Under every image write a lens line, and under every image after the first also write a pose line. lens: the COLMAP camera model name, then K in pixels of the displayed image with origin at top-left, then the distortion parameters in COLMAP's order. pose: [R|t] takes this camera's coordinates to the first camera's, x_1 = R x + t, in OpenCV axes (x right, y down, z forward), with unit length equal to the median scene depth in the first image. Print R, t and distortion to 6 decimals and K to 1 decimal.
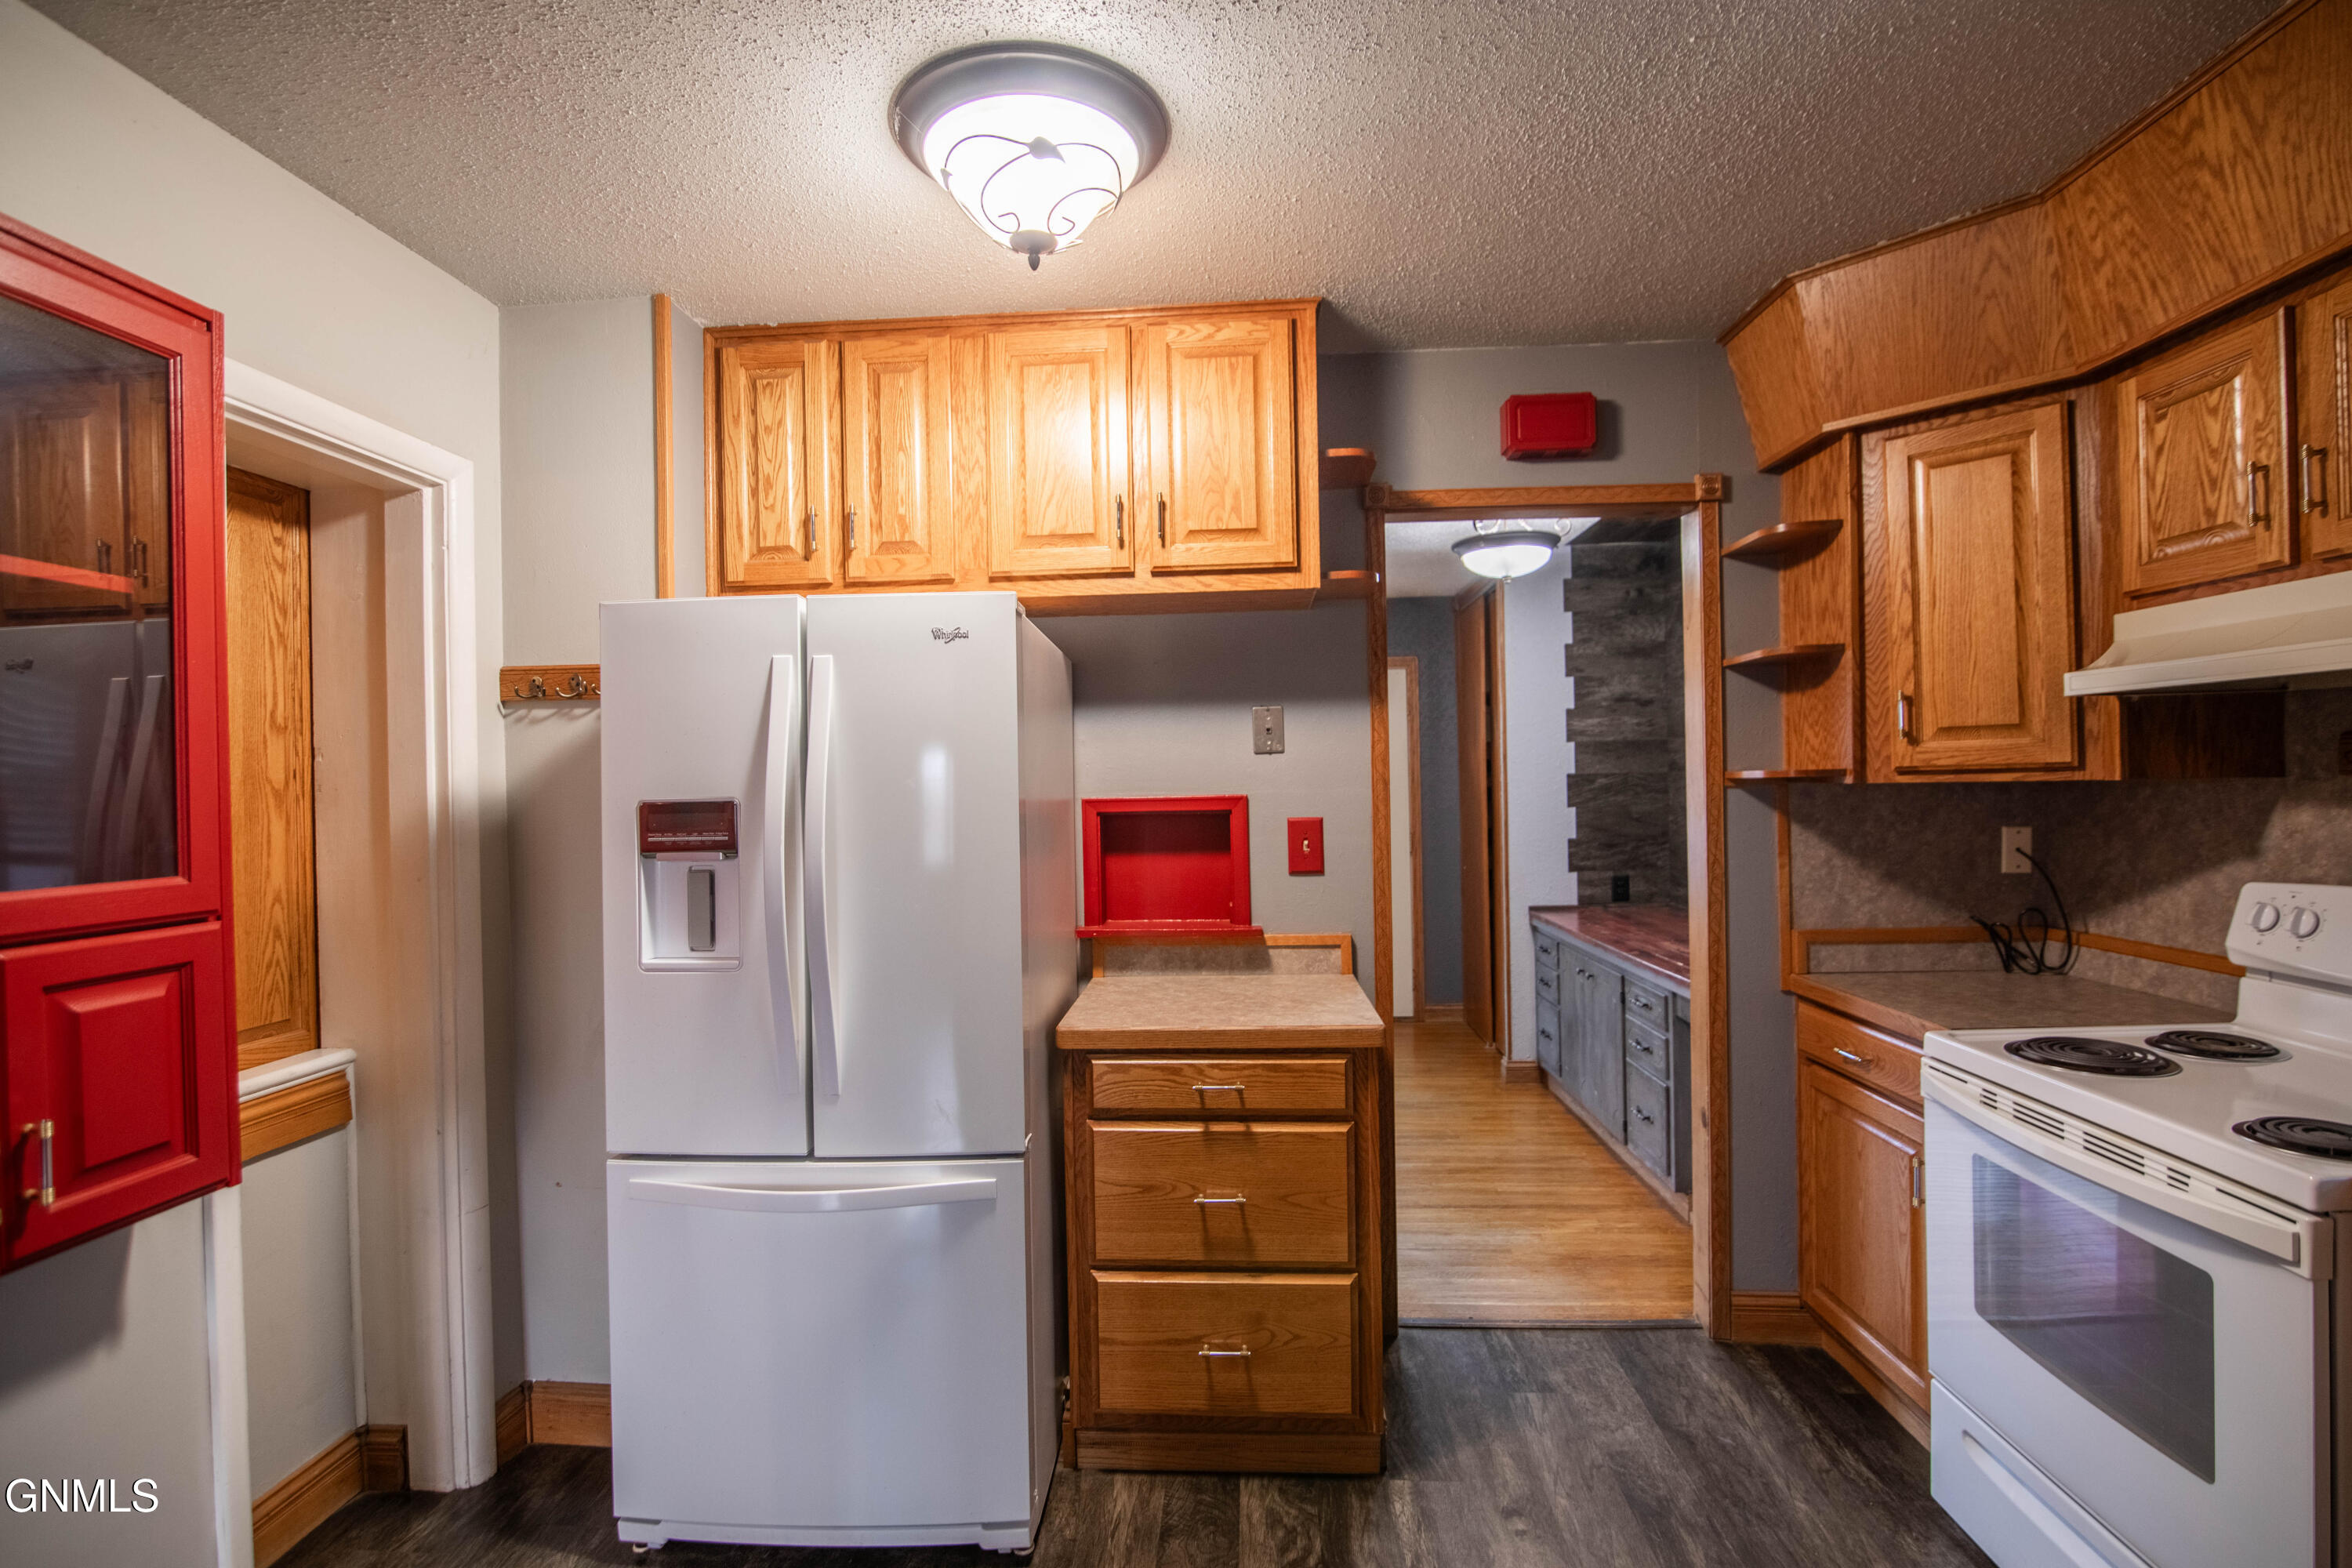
lens RADIAL K [[1079.9, 0, 1185.3], [0, 1079.9, 787.0], [0, 0, 1]] dist [-0.018419, 0.000692]
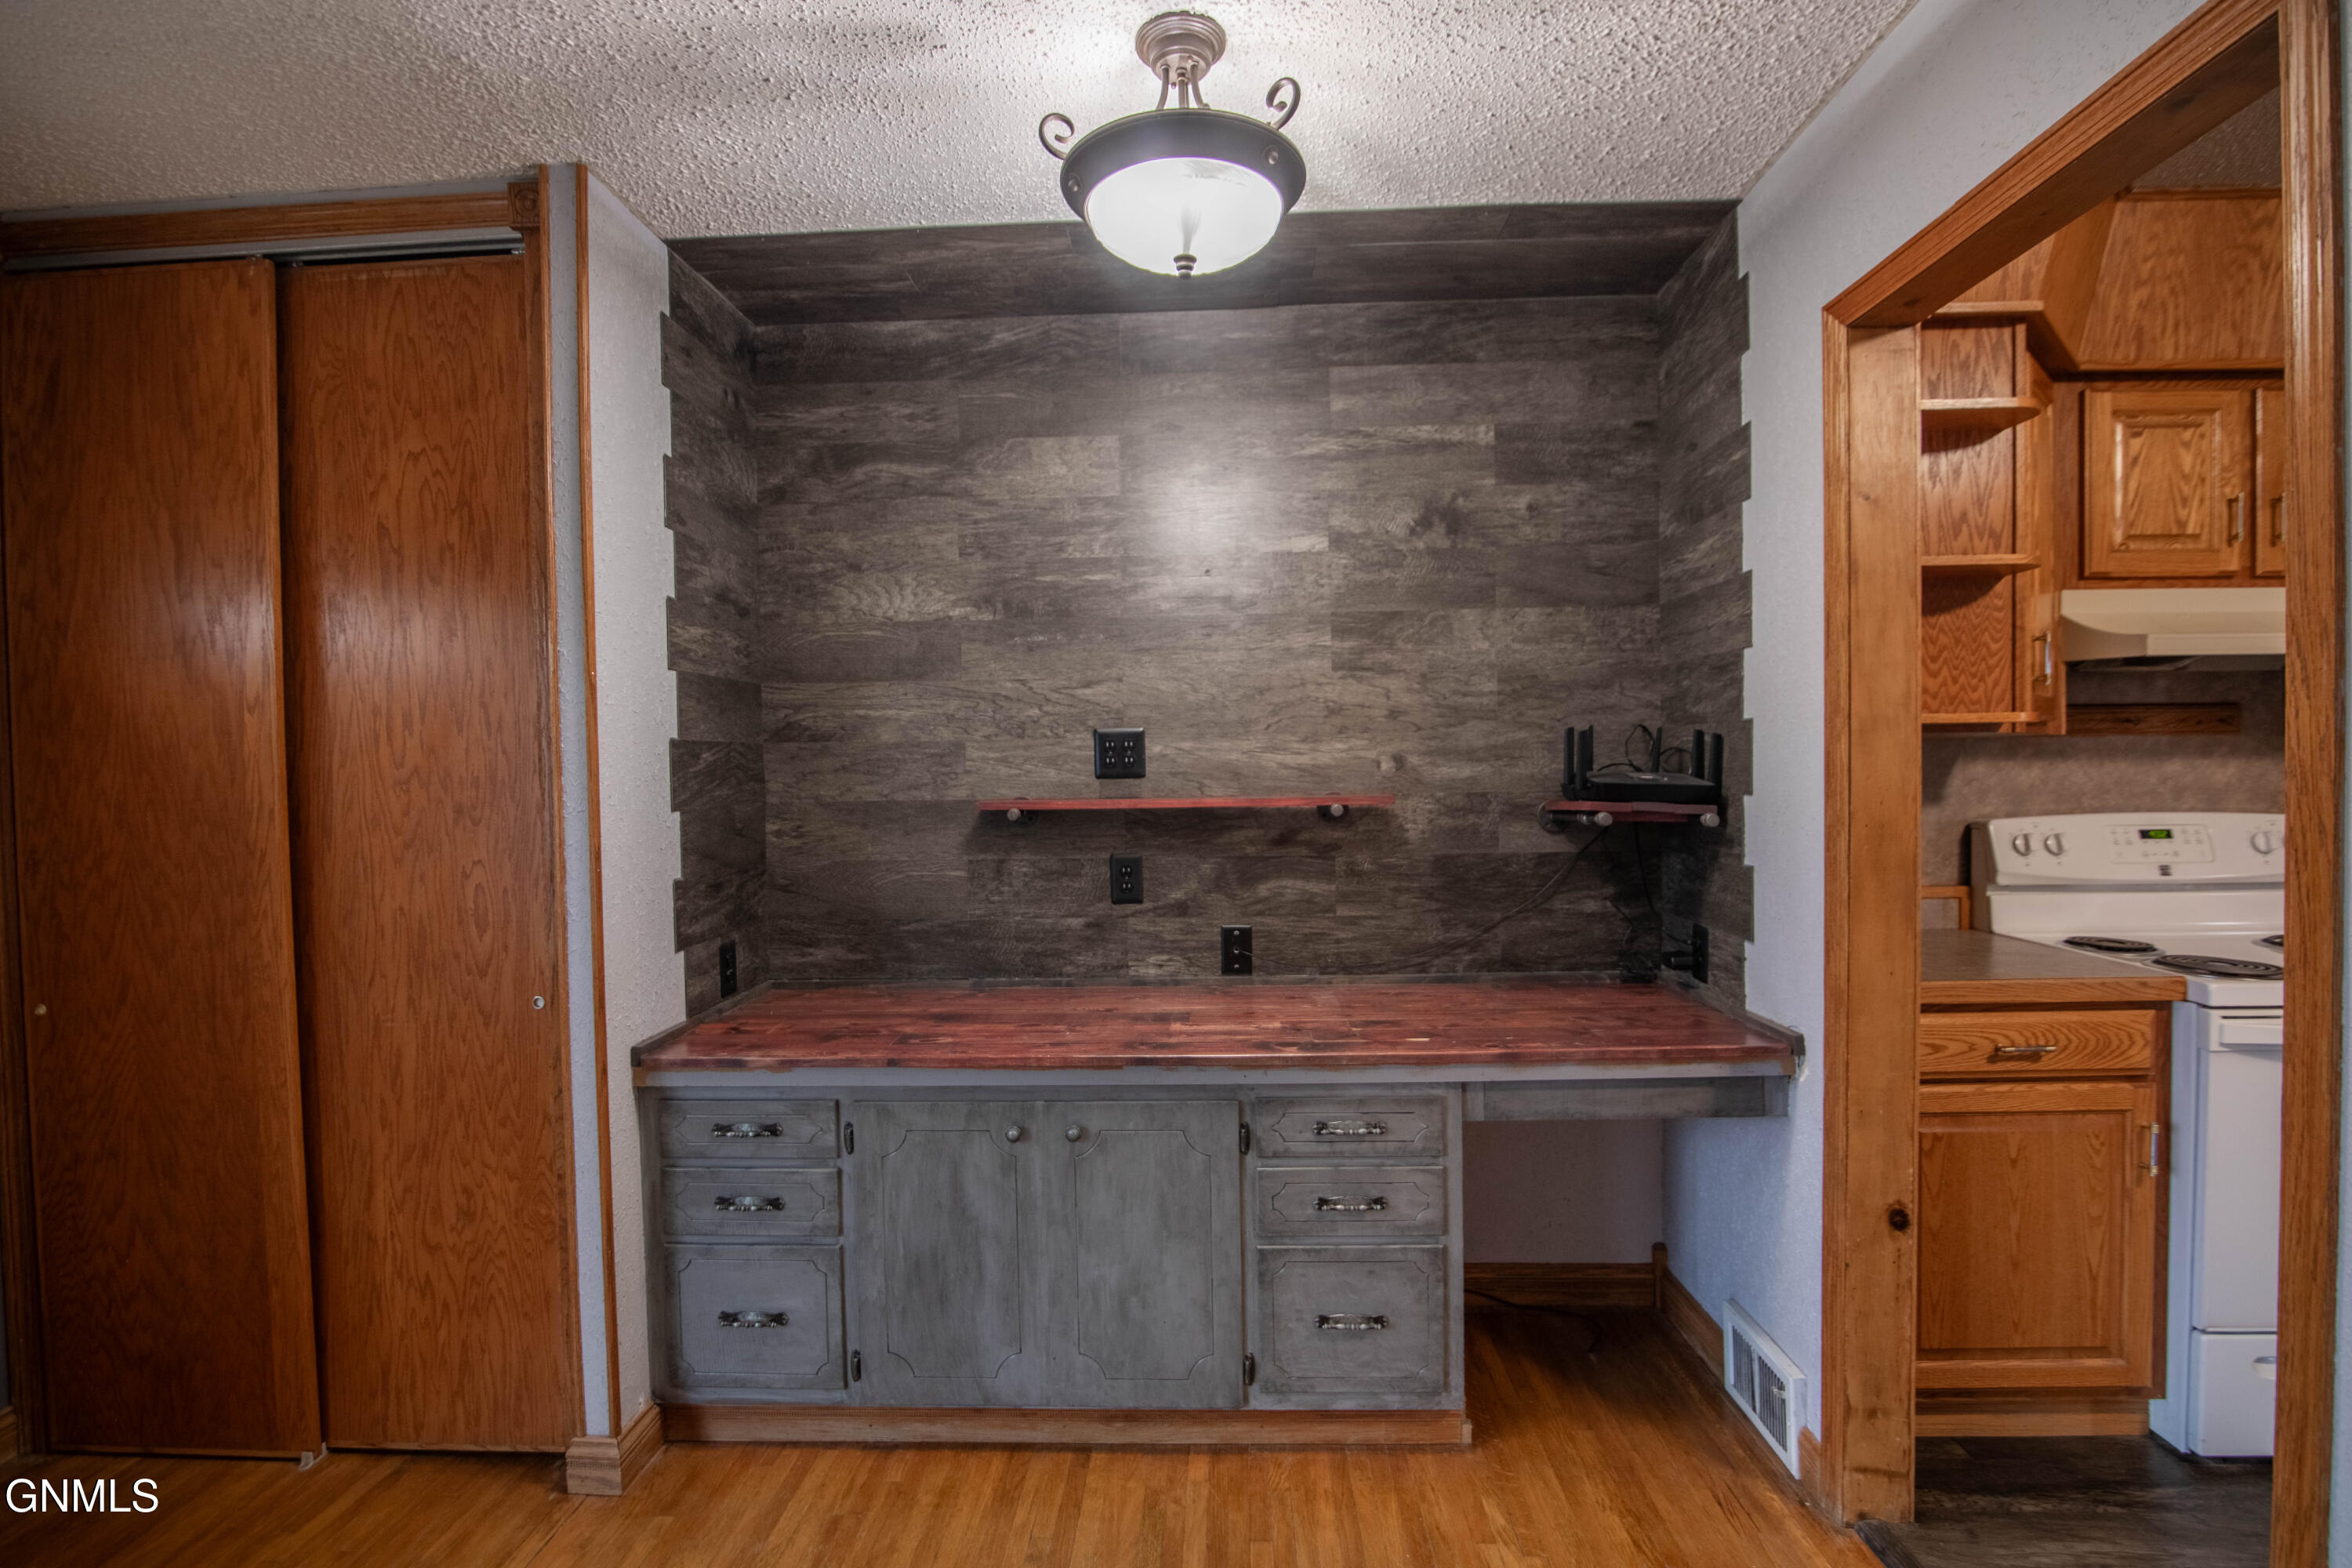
lens RADIAL K [[1079.9, 0, 1185.3], [0, 1079.9, 787.0], [0, 0, 1]] dist [-0.018419, 0.000692]
pose [[-0.011341, -0.001219, 0.999935, -0.240075], [0.019765, 0.999804, 0.001443, 0.026803], [-0.999740, 0.019780, -0.011315, 1.784241]]
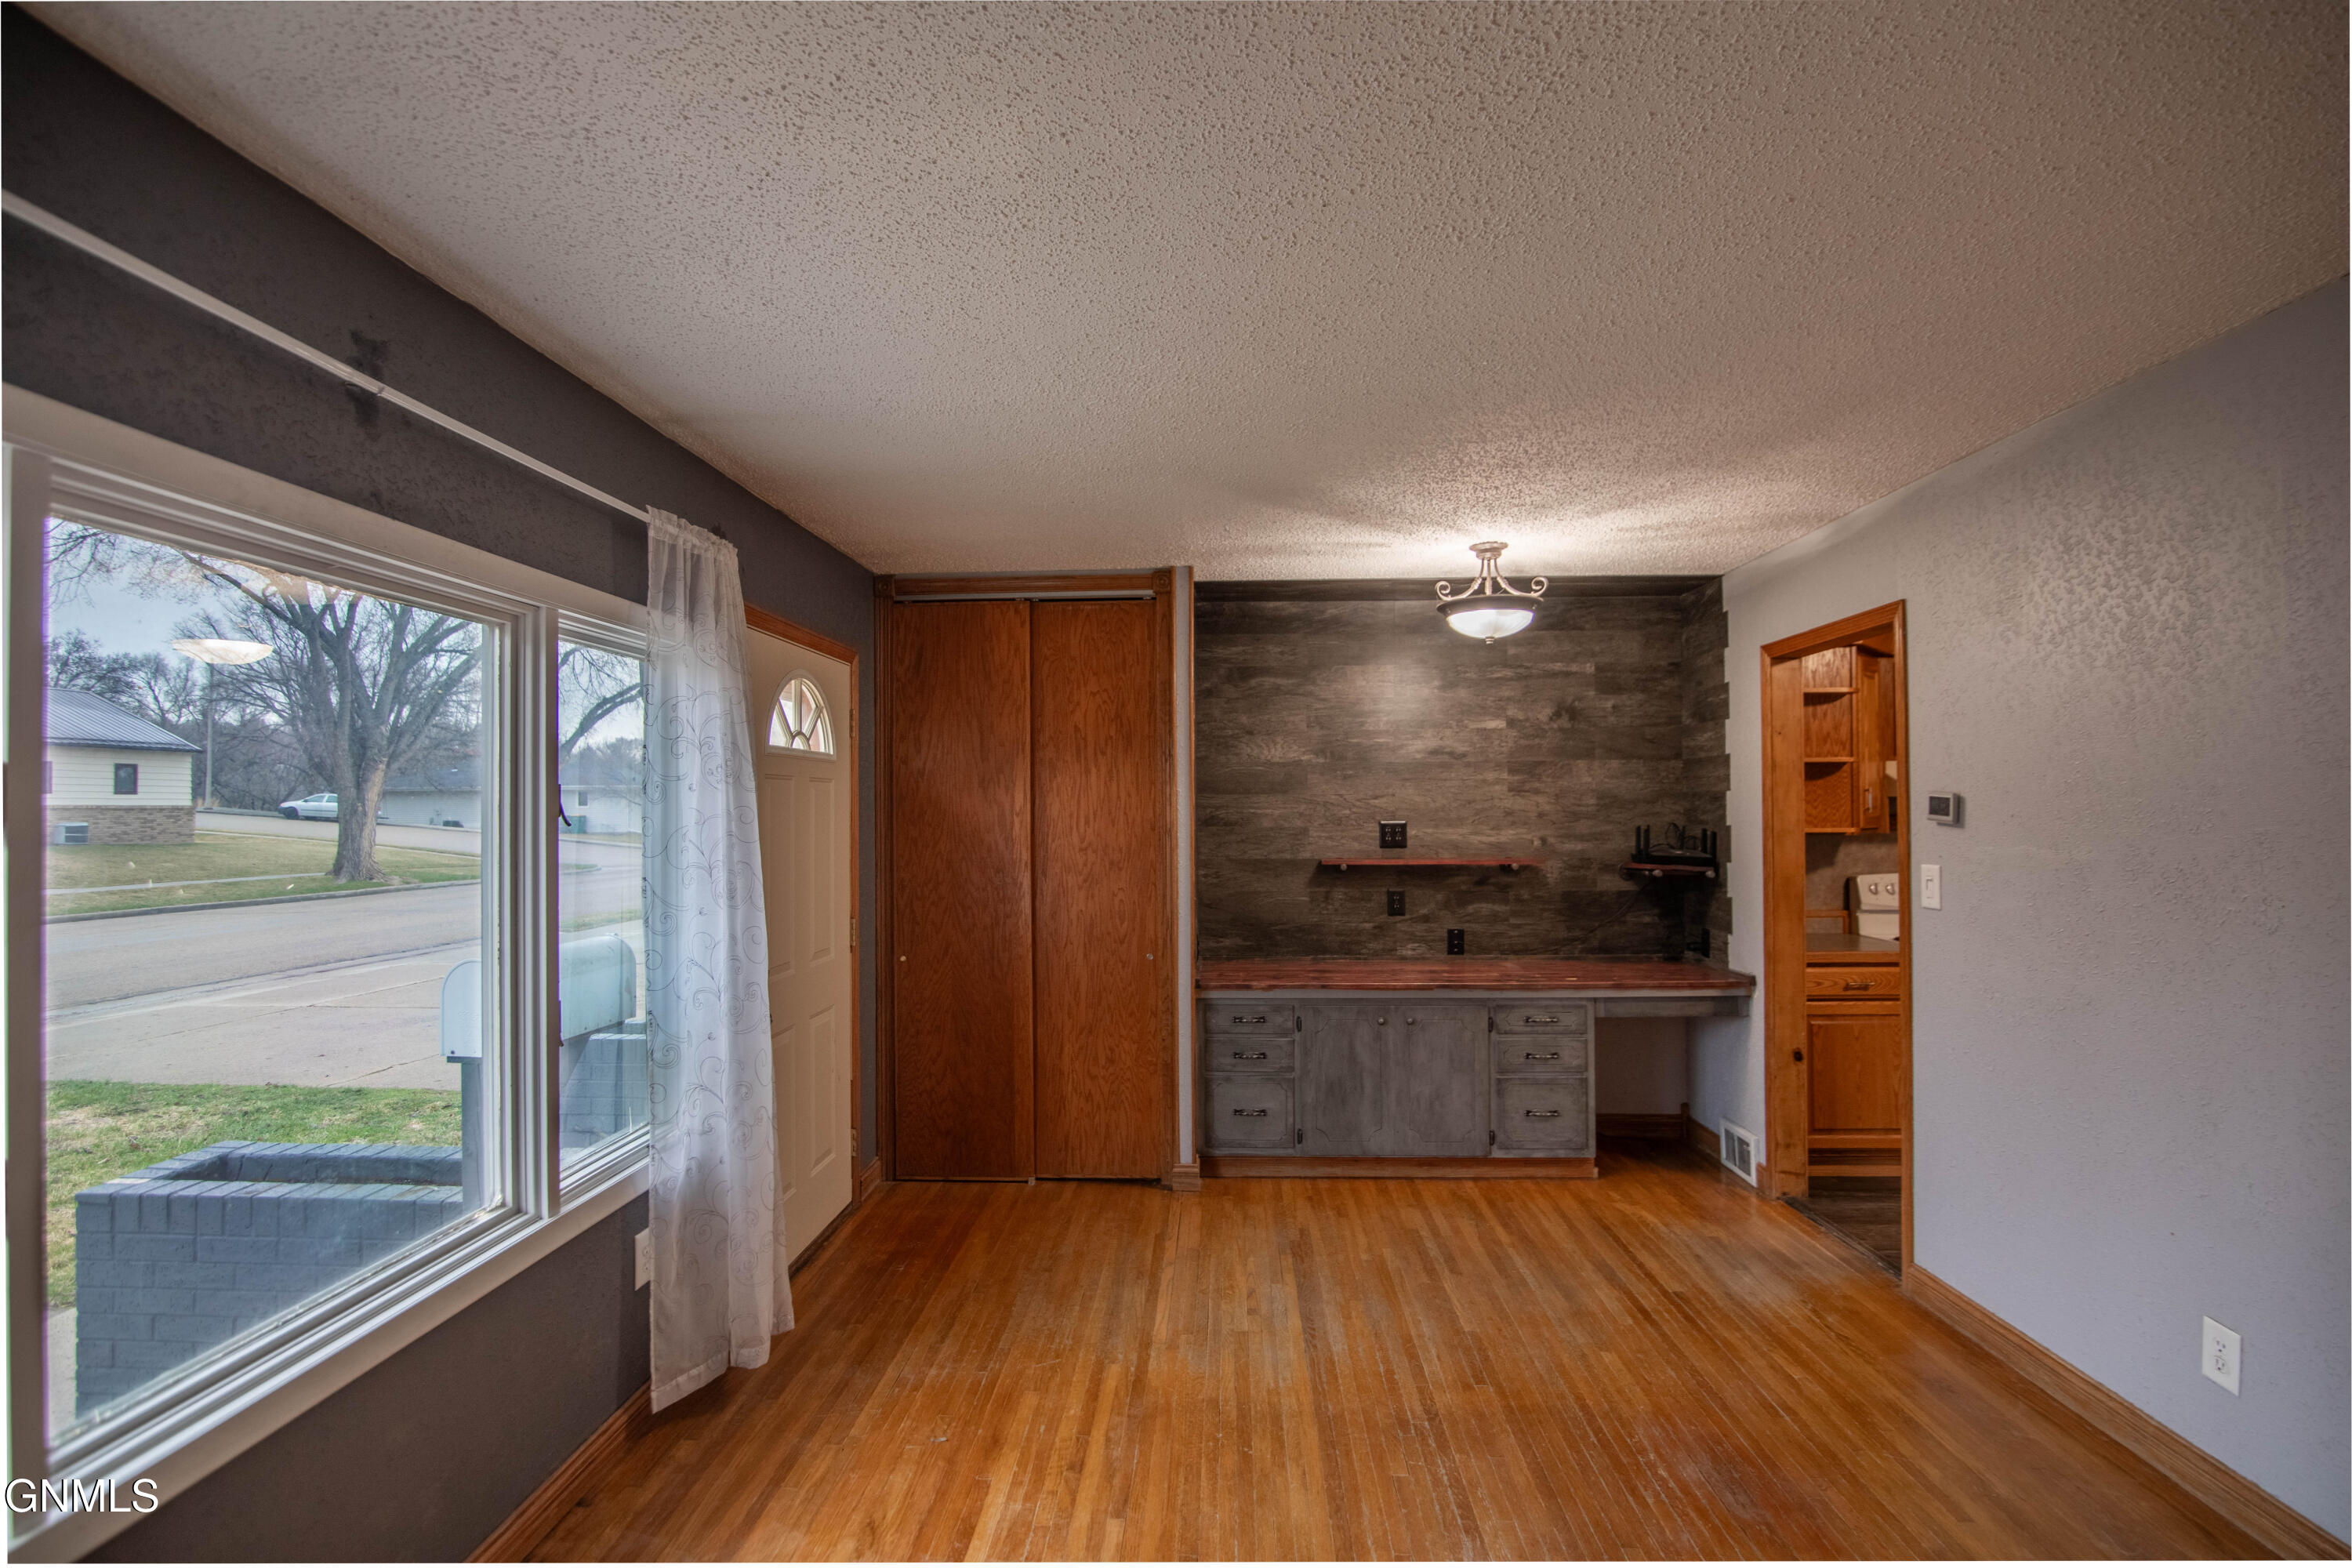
lens RADIAL K [[1081.6, 0, 1176.0], [0, 1081.6, 784.0], [0, 0, 1]] dist [-0.015313, 0.000237]
pose [[-0.010582, 0.039951, 0.999146, -1.288053], [0.008289, 0.999171, -0.039865, -0.030209], [-0.999910, 0.007860, -0.010905, 2.322584]]
